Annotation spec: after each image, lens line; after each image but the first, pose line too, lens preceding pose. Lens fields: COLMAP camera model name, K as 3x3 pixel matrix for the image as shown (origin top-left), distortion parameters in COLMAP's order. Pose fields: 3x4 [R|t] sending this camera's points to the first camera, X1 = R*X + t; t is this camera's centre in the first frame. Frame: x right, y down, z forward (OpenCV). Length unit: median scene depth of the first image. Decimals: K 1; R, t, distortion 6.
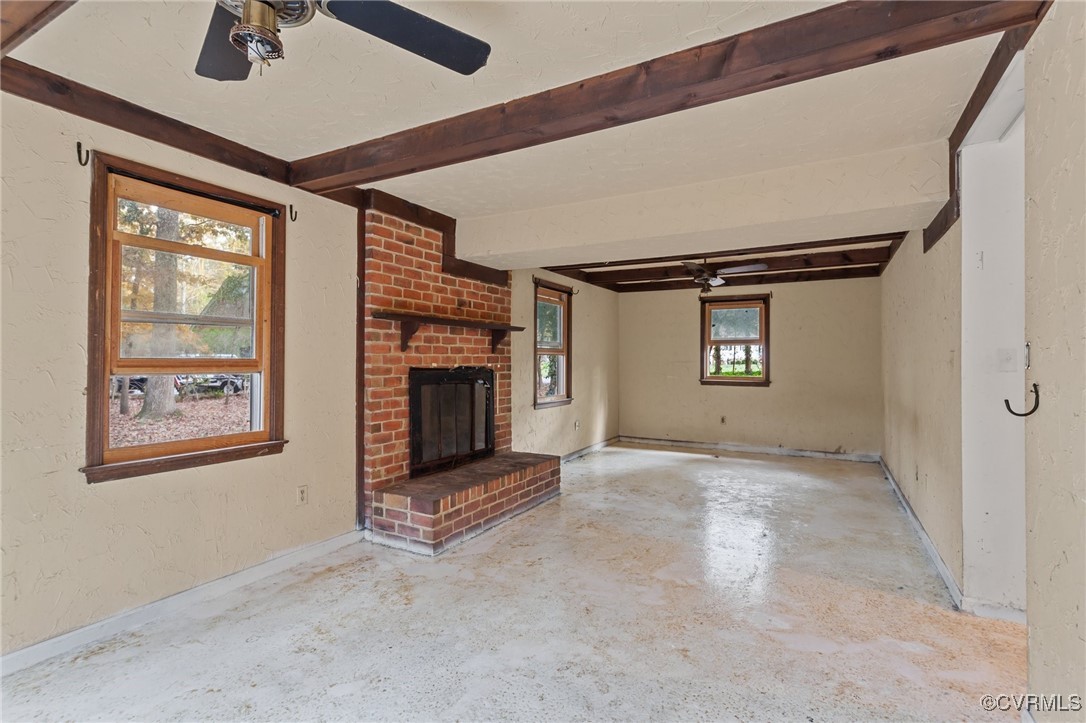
lens RADIAL K [[504.9, 0, 569.8], [0, 504.9, 357.1], [0, 0, 1]] dist [0.001486, 0.000546]
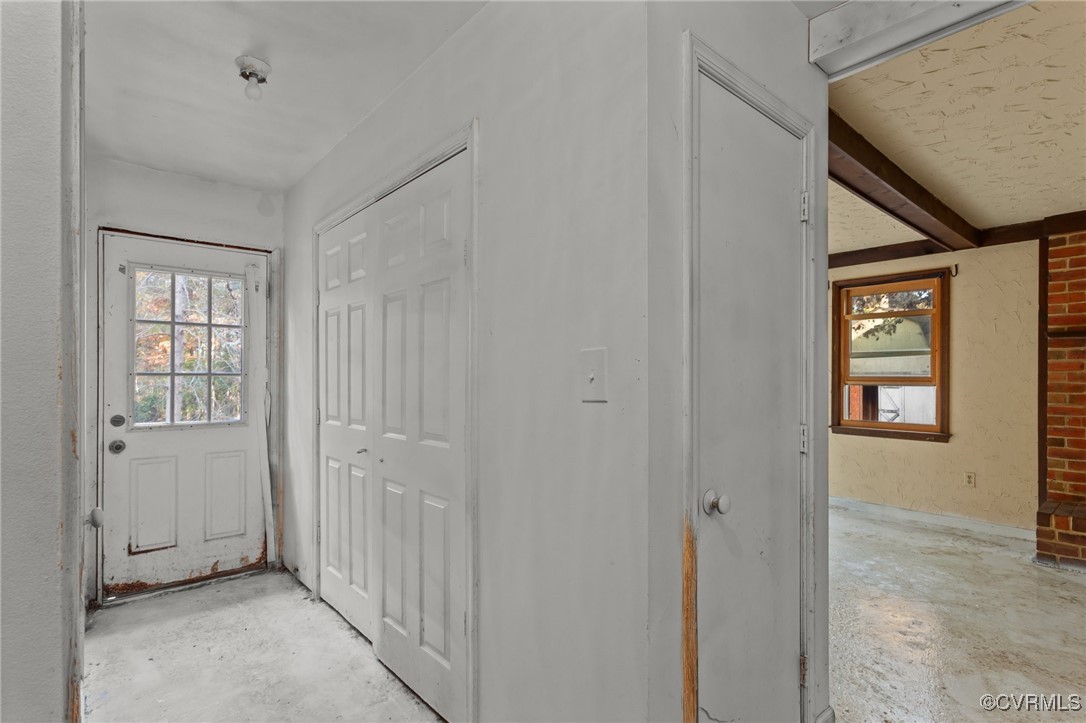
lens RADIAL K [[527.1, 0, 543.4], [0, 527.1, 371.7], [0, 0, 1]] dist [0.002292, 0.001337]
pose [[-0.365339, -0.012748, -0.930787, 1.876044], [0.004613, 0.999869, -0.015505, 0.011553], [0.930863, -0.009958, -0.365233, 0.747186]]
